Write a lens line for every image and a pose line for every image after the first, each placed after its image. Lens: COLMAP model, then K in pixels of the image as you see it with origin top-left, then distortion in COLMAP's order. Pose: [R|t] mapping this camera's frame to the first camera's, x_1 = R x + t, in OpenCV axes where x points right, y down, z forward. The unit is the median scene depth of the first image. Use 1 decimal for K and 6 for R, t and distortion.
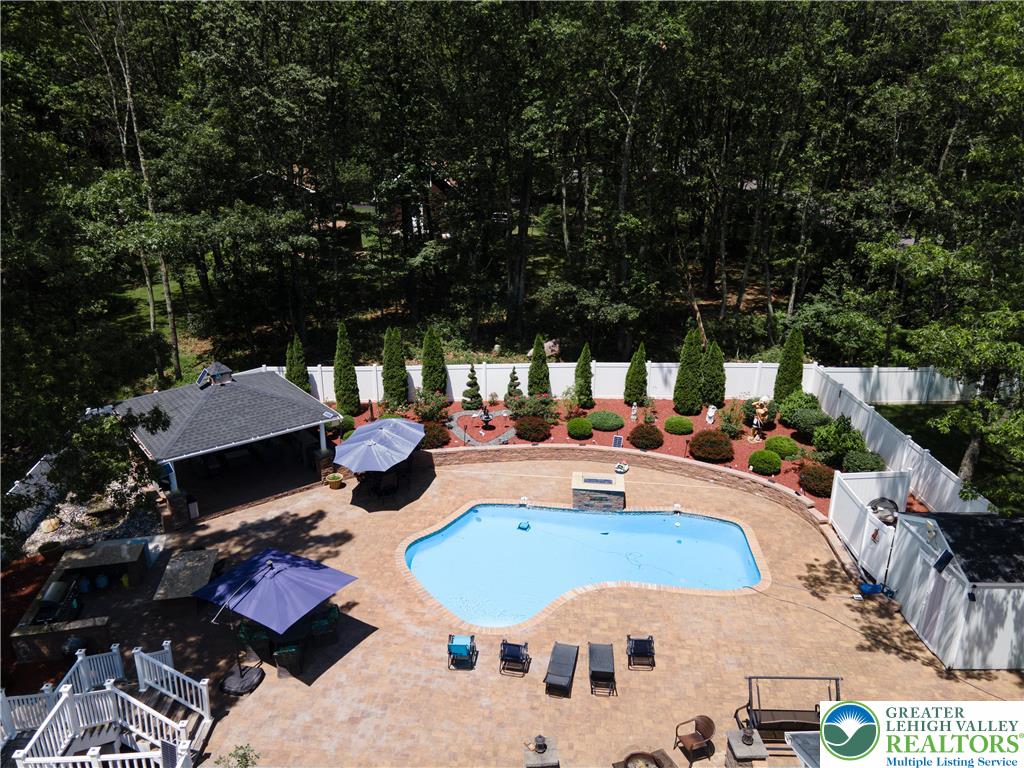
lens RADIAL K [[731.4, 0, 512.0], [0, 731.4, 384.0], [0, 0, 1]] dist [0.038558, 0.001942]
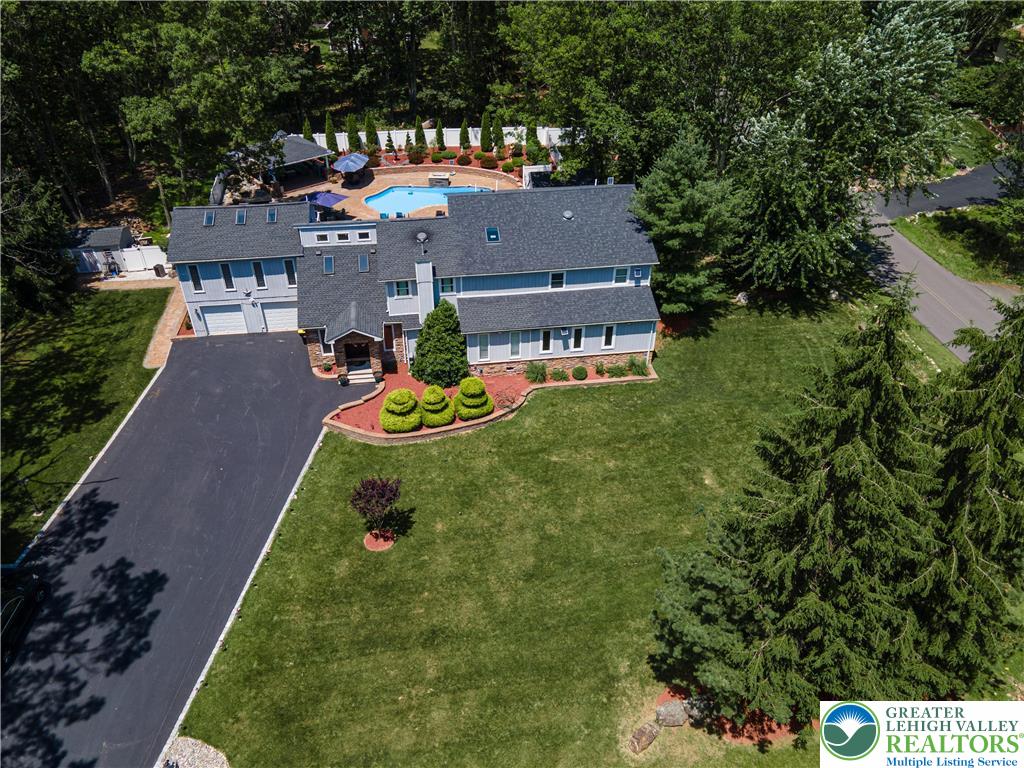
lens RADIAL K [[731.4, 0, 512.0], [0, 731.4, 384.0], [0, 0, 1]] dist [0.038558, 0.001942]
pose [[0.997604, -0.047493, 0.050298, 0.209323], [0.032412, 0.963246, 0.266658, 0.159643], [-0.061114, -0.264389, 0.962478, -1.675868]]
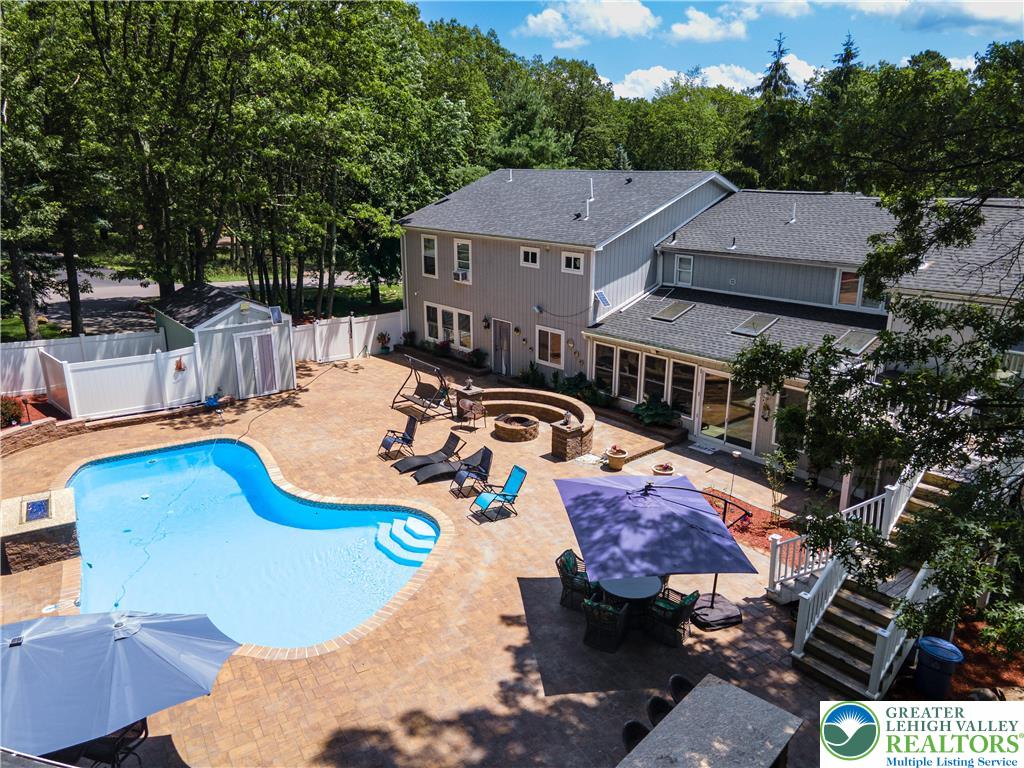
lens RADIAL K [[745.8, 0, 512.0], [0, 745.8, 384.0], [0, 0, 1]] dist [0.030867, 0.004864]
pose [[-0.598814, -0.230112, 0.767118, -0.516716], [0.275206, 0.840387, 0.466917, -0.120845], [-0.752119, 0.490712, -0.439907, 0.926496]]
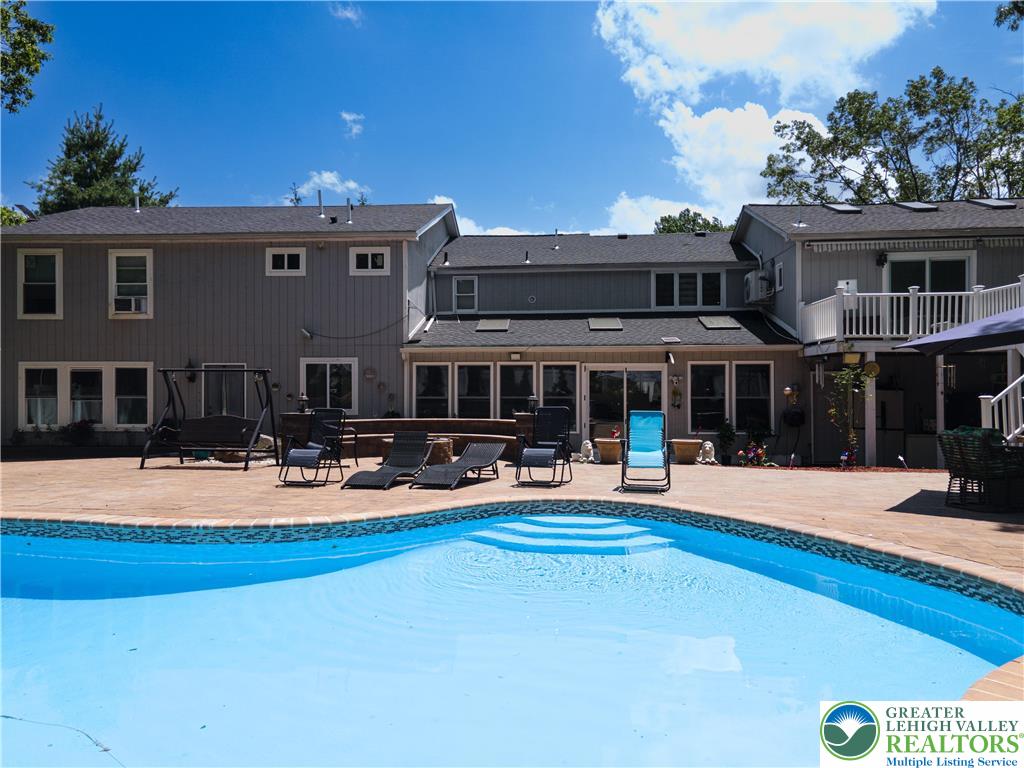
lens RADIAL K [[739.7, 0, 512.0], [0, 739.7, 384.0], [0, 0, 1]] dist [-0.020578, 0.117254]
pose [[-0.990866, -0.001663, 0.134844, -0.029132], [0.044515, 0.939839, 0.338704, 0.092021], [-0.127295, 0.341612, -0.931180, 1.040208]]
